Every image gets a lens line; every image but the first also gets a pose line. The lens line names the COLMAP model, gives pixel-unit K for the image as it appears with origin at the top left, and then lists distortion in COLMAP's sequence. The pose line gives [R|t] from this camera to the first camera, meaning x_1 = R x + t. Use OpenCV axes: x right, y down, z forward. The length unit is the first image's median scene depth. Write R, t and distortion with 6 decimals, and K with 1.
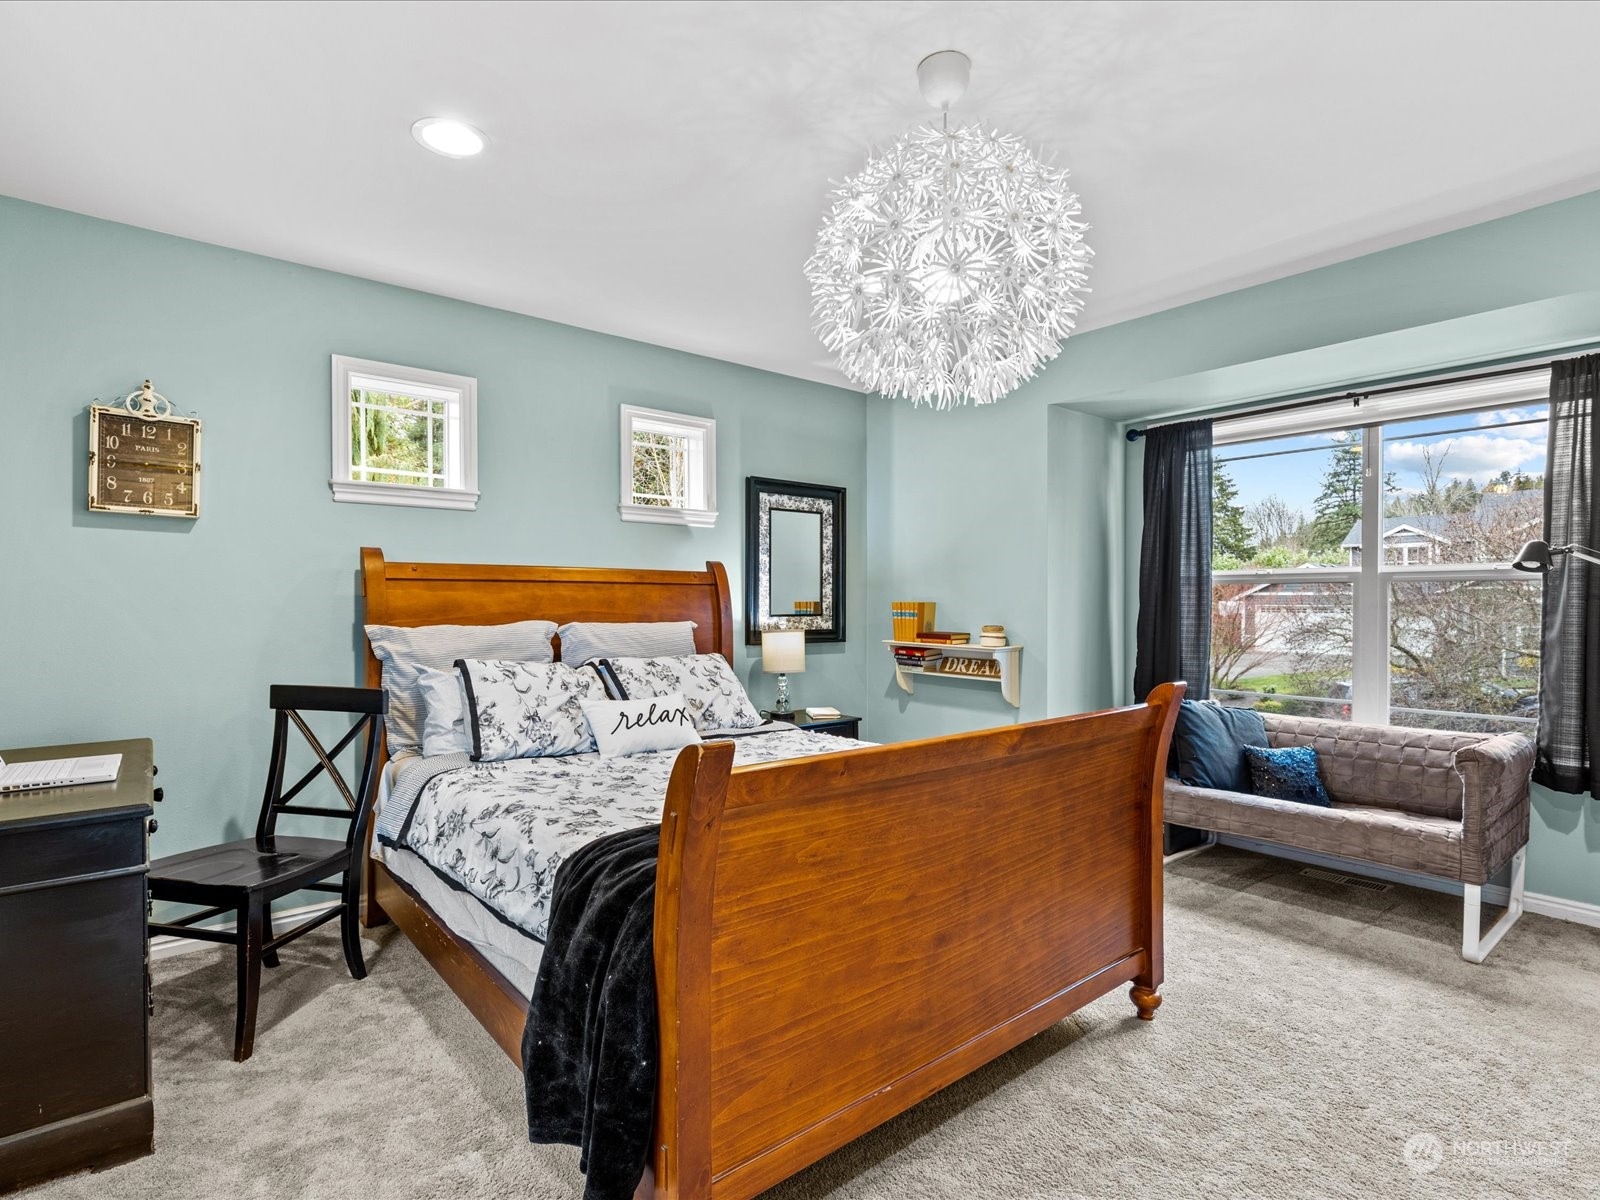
lens RADIAL K [[814.8, 0, 798.8], [0, 814.8, 602.8], [0, 0, 1]] dist [0.006377, -0.001629]
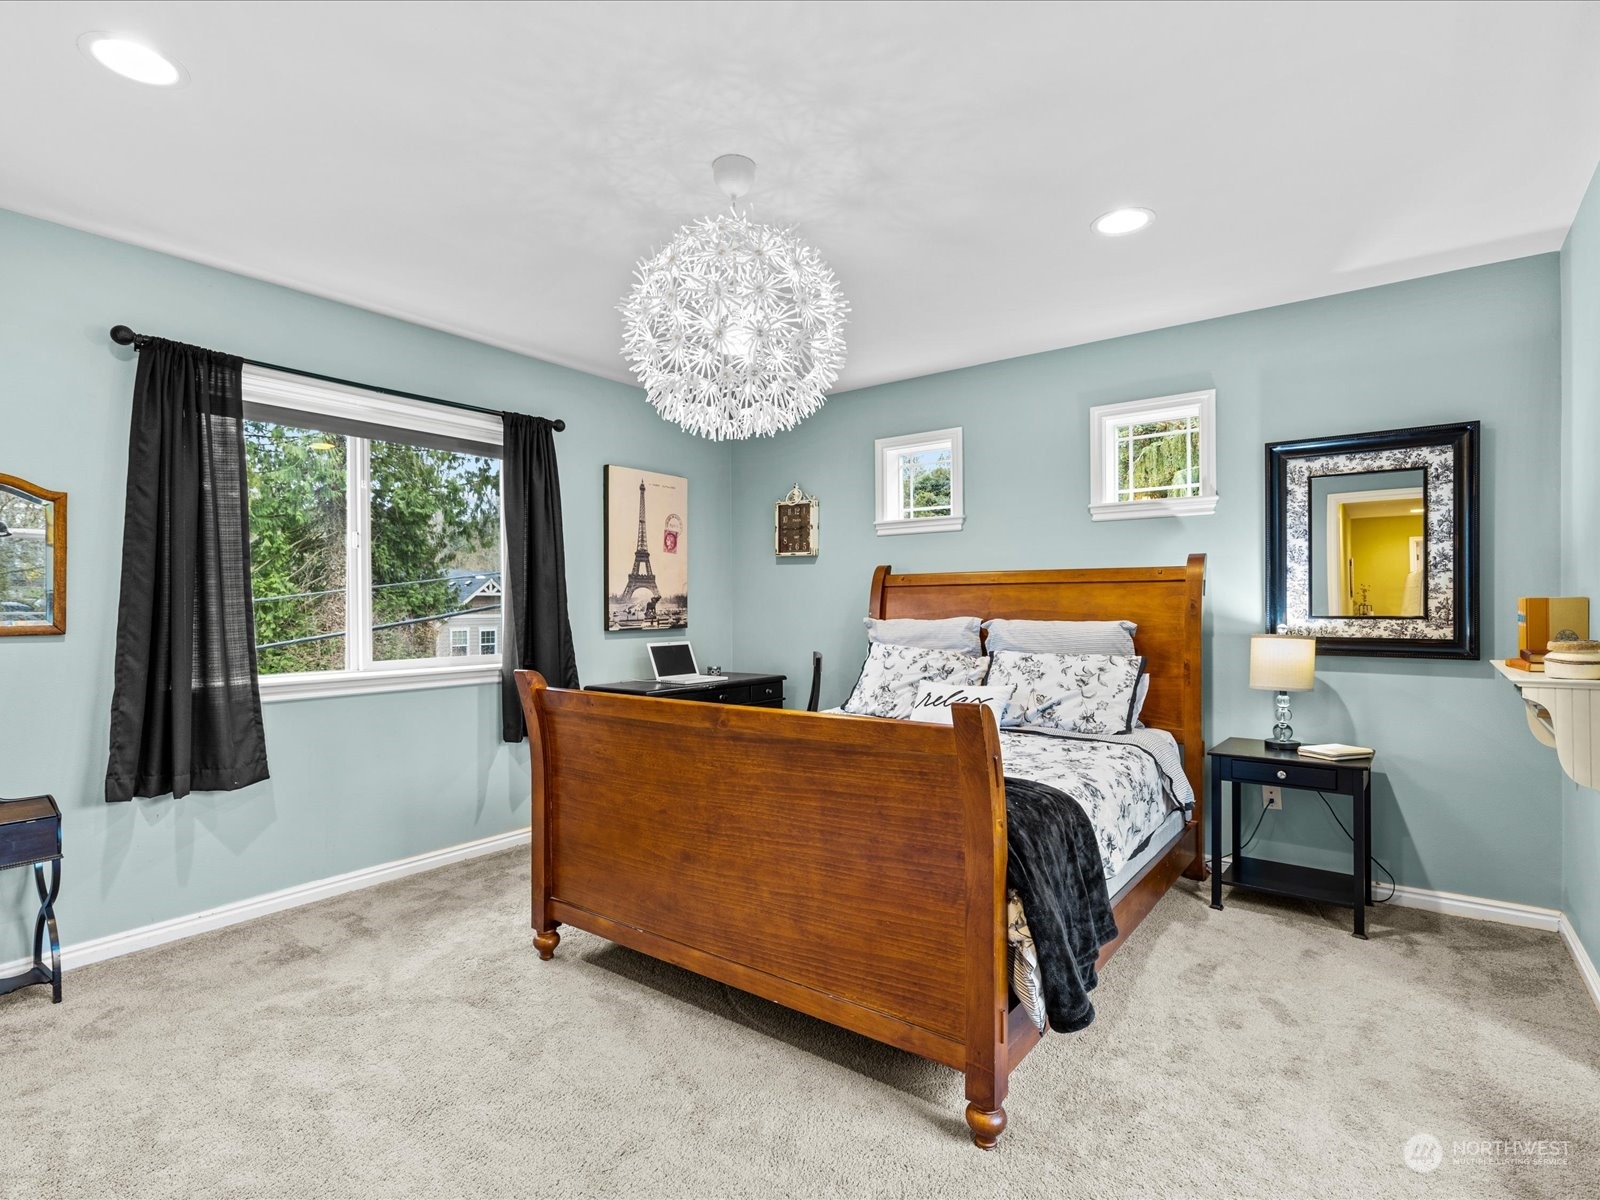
lens RADIAL K [[814.8, 0, 798.2], [0, 814.8, 604.4], [0, 0, 1]] dist [0.006377, -0.001629]
pose [[0.228121, -0.003652, -0.973626, 0.691893], [0.003083, 0.999991, -0.003028, 0.005067], [0.973628, -0.002310, 0.228130, 0.405025]]
